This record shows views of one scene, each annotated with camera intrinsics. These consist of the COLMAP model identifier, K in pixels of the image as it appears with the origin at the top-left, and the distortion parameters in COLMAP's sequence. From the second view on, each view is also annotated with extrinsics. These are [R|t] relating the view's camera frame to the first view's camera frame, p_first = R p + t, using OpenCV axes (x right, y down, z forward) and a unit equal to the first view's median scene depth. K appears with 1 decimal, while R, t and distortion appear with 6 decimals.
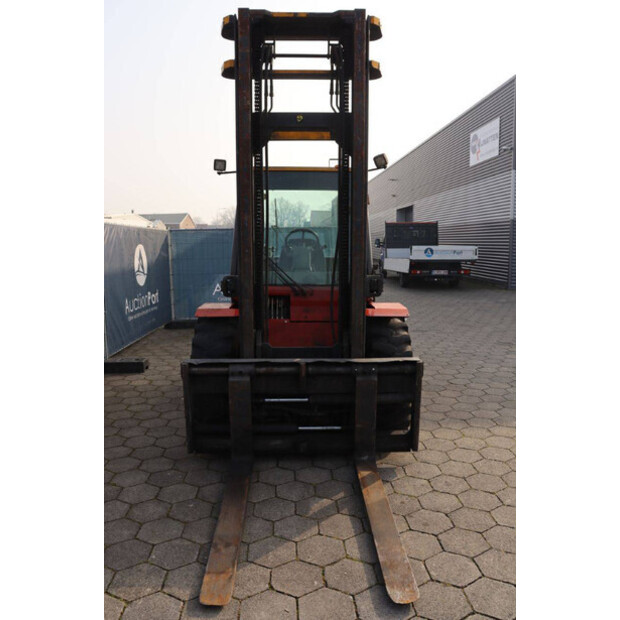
lens RADIAL K [[507.1, 0, 314.2], [0, 507.1, 314.2], [0, 0, 1]] dist [-0.131002, 0.060849]
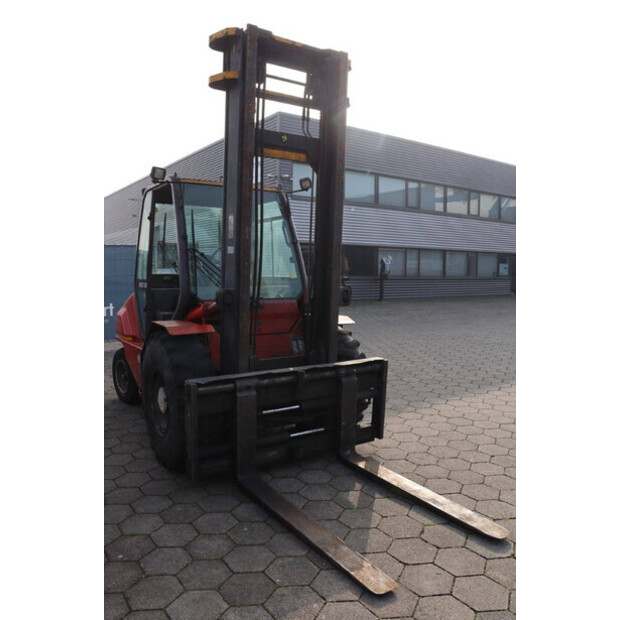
lens RADIAL K [[507.1, 0, 313.1], [0, 507.1, 308.0], [0, 0, 1]] dist [-0.131002, 0.060849]
pose [[0.850098, -0.037359, 0.525298, -0.545422], [0.065240, 0.997268, -0.034654, 0.004578], [-0.522568, 0.063730, 0.850212, 0.087577]]
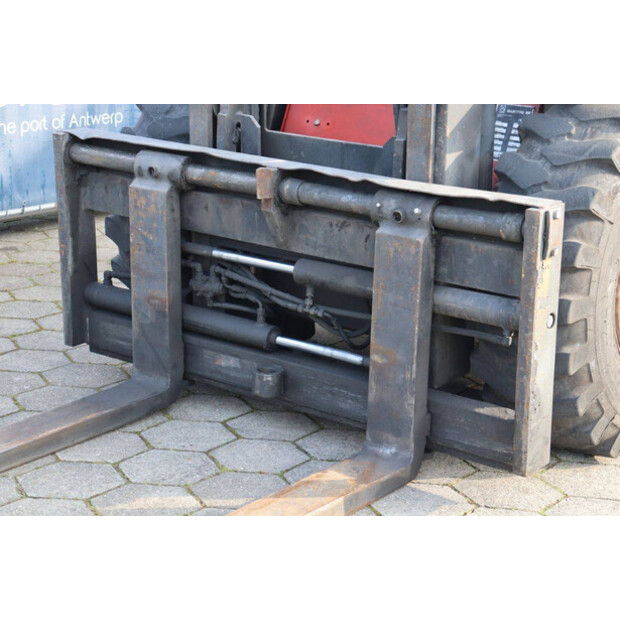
lens RADIAL K [[1414.8, 0, 312.9], [0, 1414.8, 306.8], [0, 0, 1]] dist [0.355486, 0.000000]
pose [[0.770236, 0.185746, -0.610110, 0.696700], [-0.124313, 0.982025, 0.142034, 0.041242], [0.625526, -0.033555, 0.779482, 0.155464]]
